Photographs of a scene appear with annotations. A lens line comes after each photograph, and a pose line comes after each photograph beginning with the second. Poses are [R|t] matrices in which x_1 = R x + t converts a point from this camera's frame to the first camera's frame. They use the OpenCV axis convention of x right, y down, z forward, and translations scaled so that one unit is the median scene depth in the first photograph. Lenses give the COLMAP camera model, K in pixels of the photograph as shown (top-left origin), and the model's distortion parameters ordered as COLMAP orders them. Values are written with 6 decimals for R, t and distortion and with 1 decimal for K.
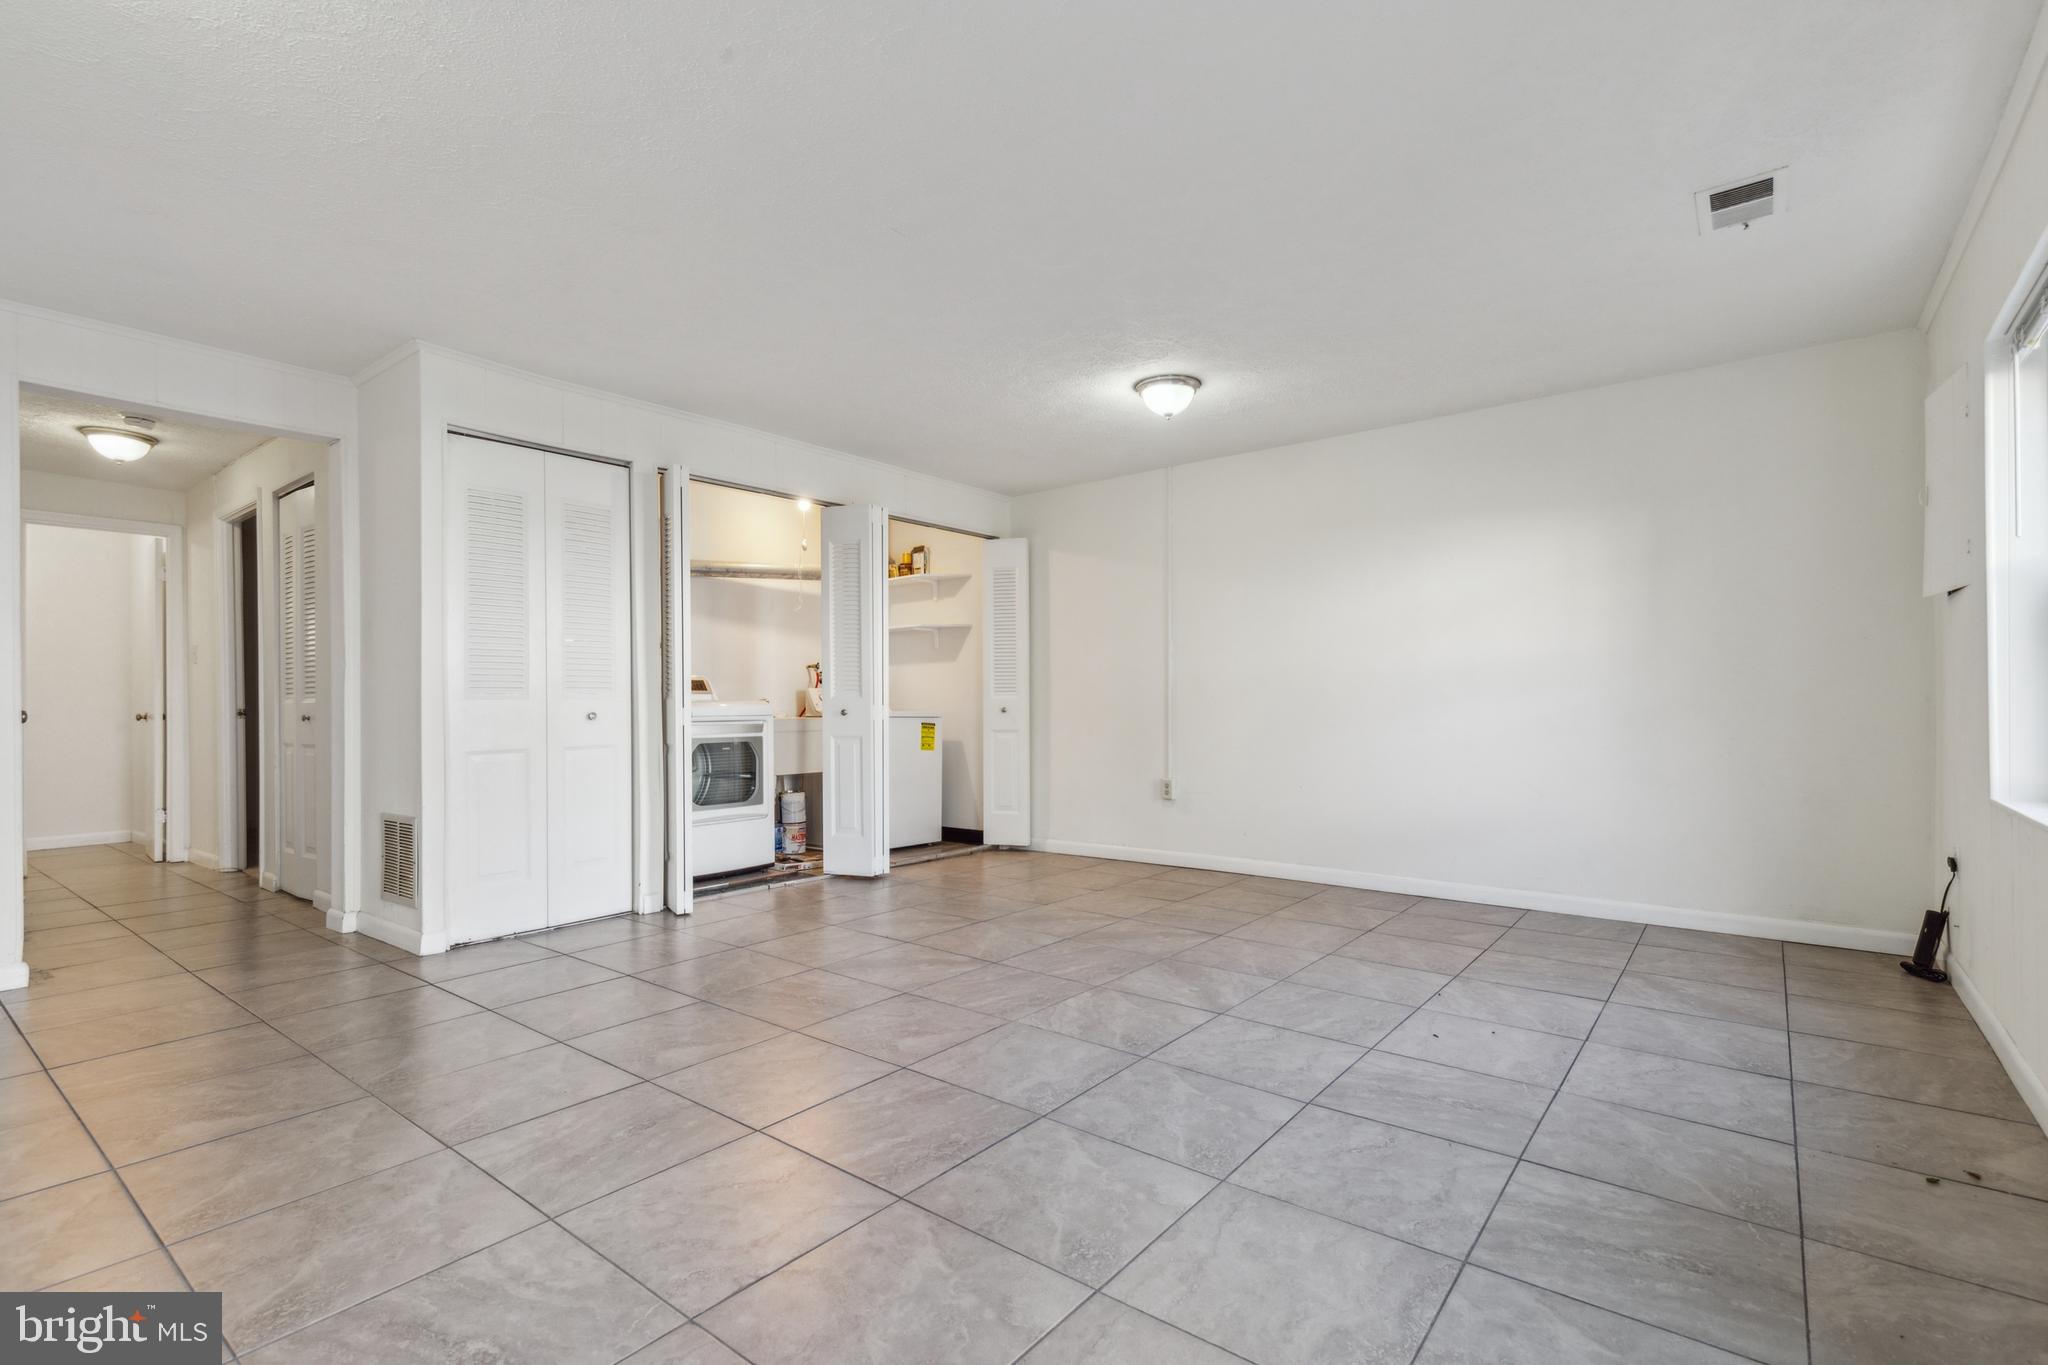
lens RADIAL K [[933.5, 0, 1024.0], [0, 933.5, 682.5], [0, 0, 1]] dist [0.015592, -0.000069]
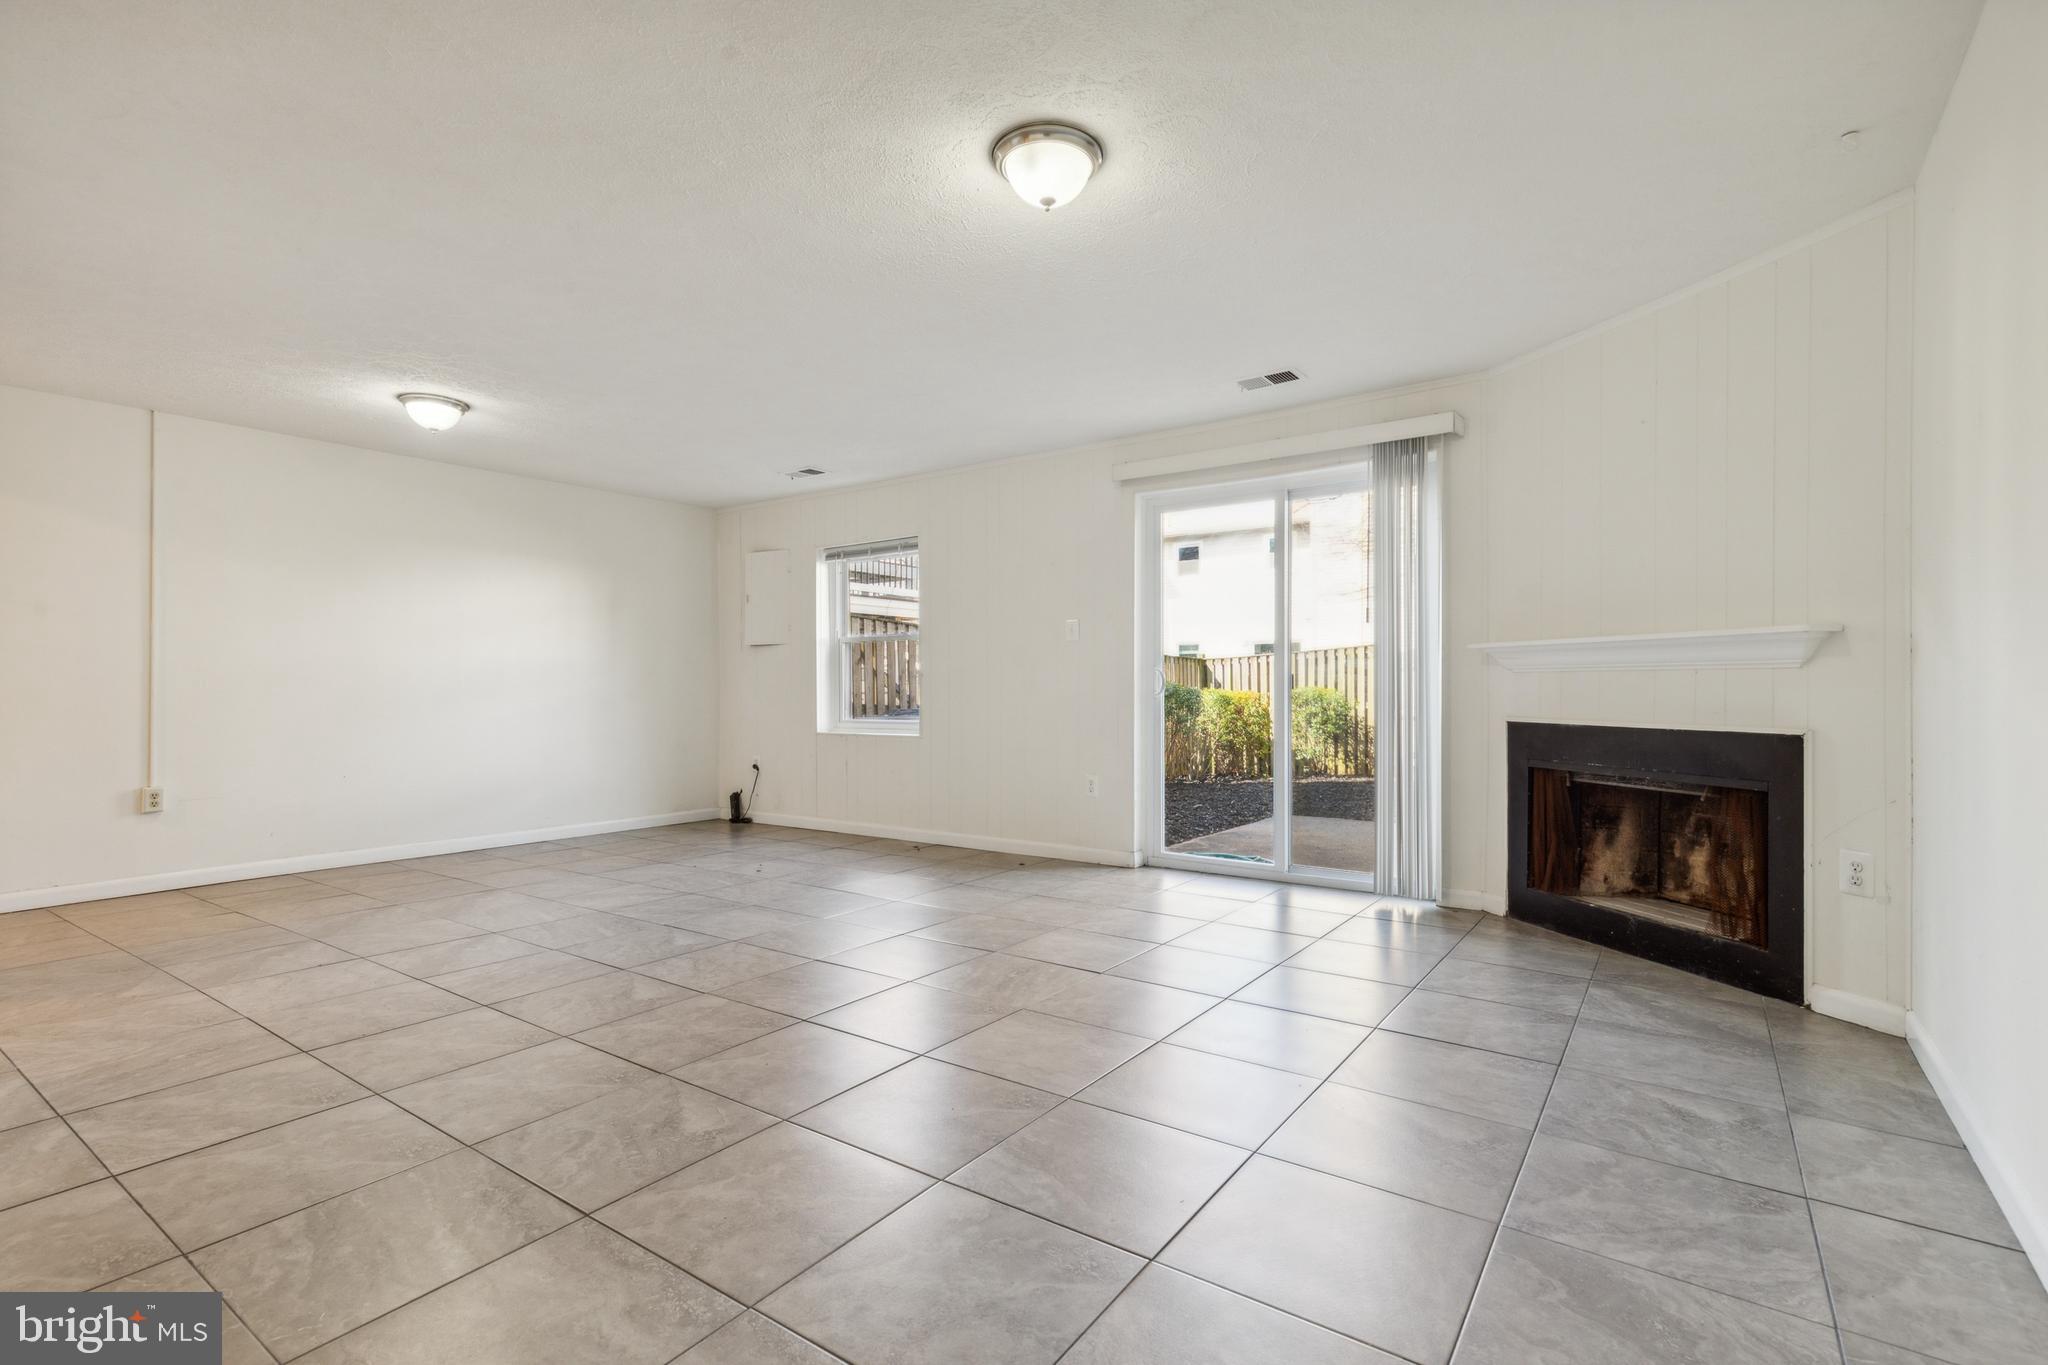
lens RADIAL K [[956.6, 0, 1024.0], [0, 956.6, 682.5], [0, 0, 1]] dist [0.000966, 0.000105]
pose [[-0.055532, 0.017905, 0.998296, -0.995894], [-0.019446, 0.999630, -0.019010, 0.016968], [-0.998268, -0.020469, -0.055163, 0.386384]]
